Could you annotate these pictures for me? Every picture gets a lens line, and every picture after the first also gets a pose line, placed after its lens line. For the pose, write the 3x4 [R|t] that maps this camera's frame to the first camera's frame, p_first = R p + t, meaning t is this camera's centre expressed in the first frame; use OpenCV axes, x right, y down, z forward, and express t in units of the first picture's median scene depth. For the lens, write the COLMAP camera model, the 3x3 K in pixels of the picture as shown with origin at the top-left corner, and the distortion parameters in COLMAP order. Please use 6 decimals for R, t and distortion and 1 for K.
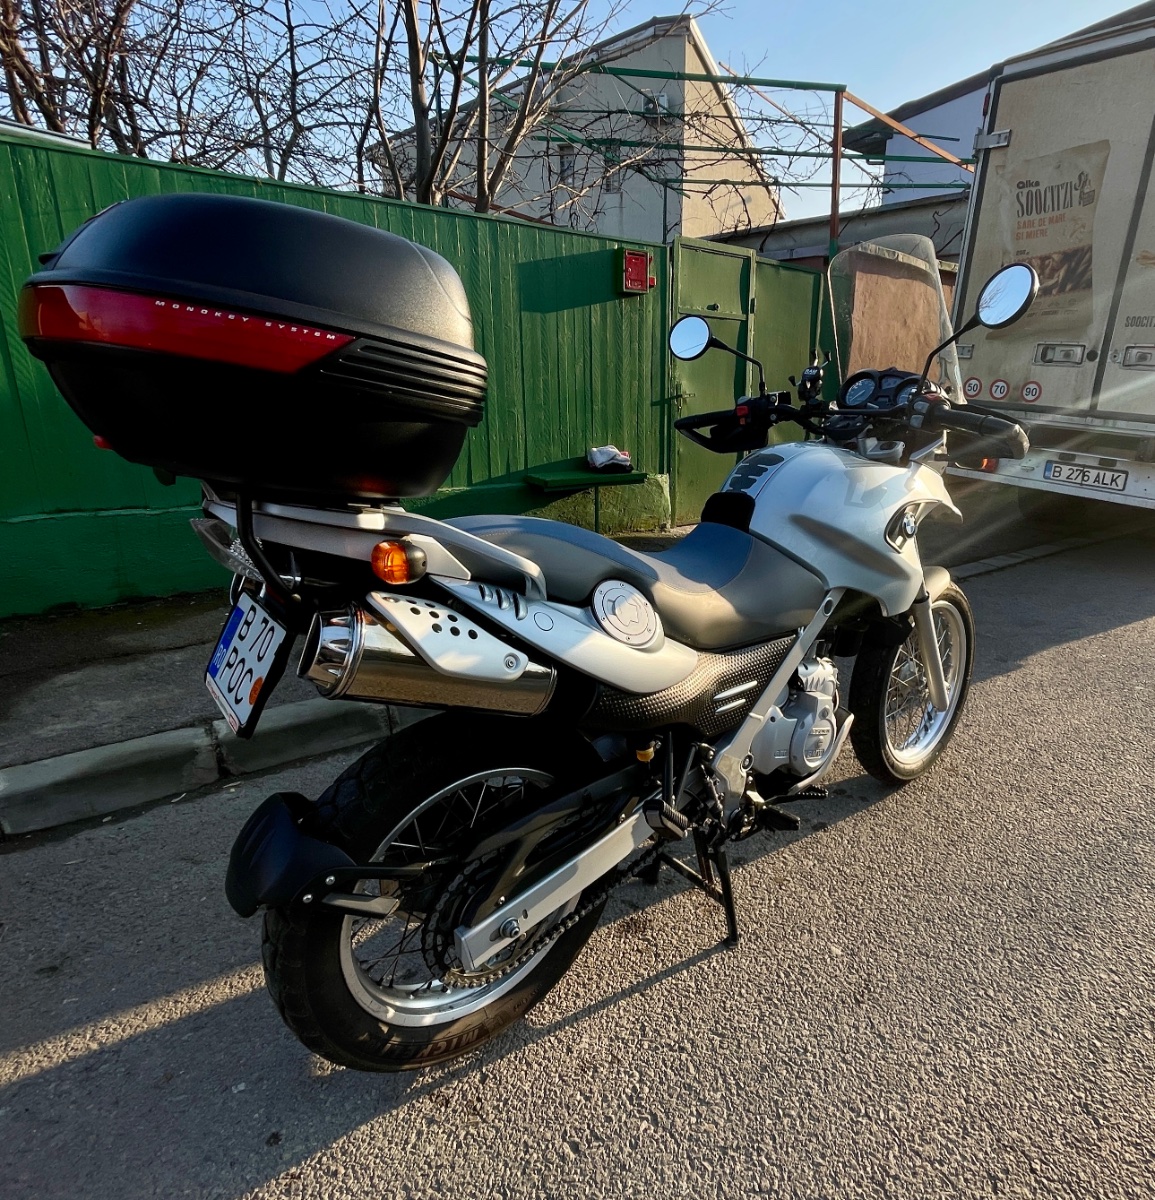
lens RADIAL K [[738.4, 0, 682.1], [0, 738.4, 595.6], [0, 0, 1]] dist [0.007091, -0.006790]
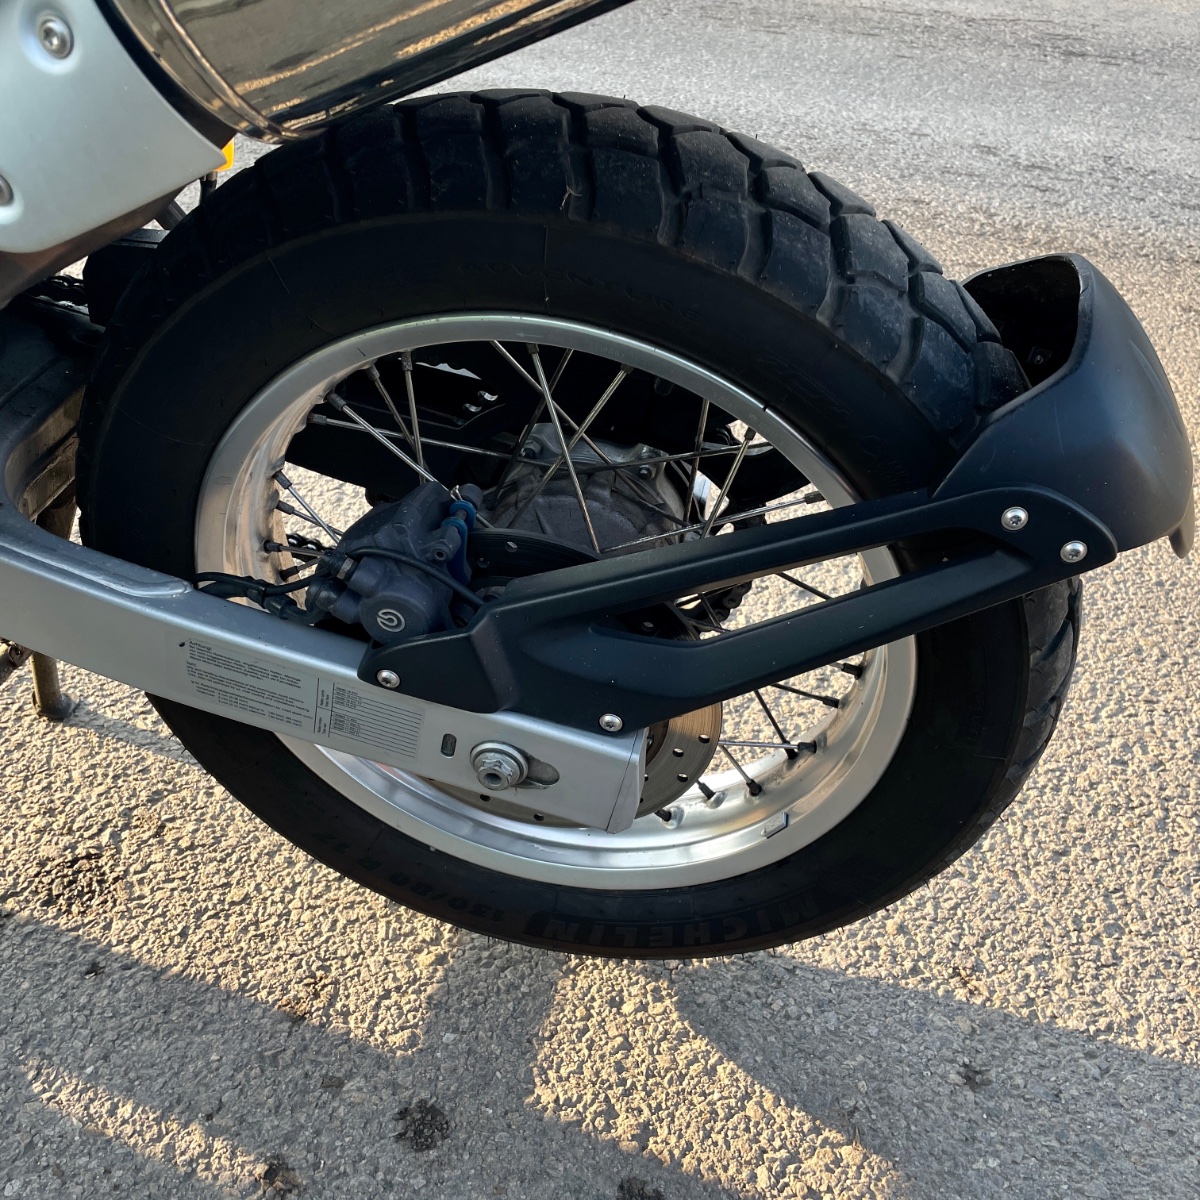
lens RADIAL K [[1187.8, 0, 604.9], [0, 1187.8, 620.5], [0, 0, 1]] dist [0.043943, 0.000000]
pose [[-0.575544, -0.546028, 0.608771, -0.187150], [0.192246, 0.633223, 0.749713, -0.013884], [-0.794852, 0.548527, -0.259476, 0.317271]]
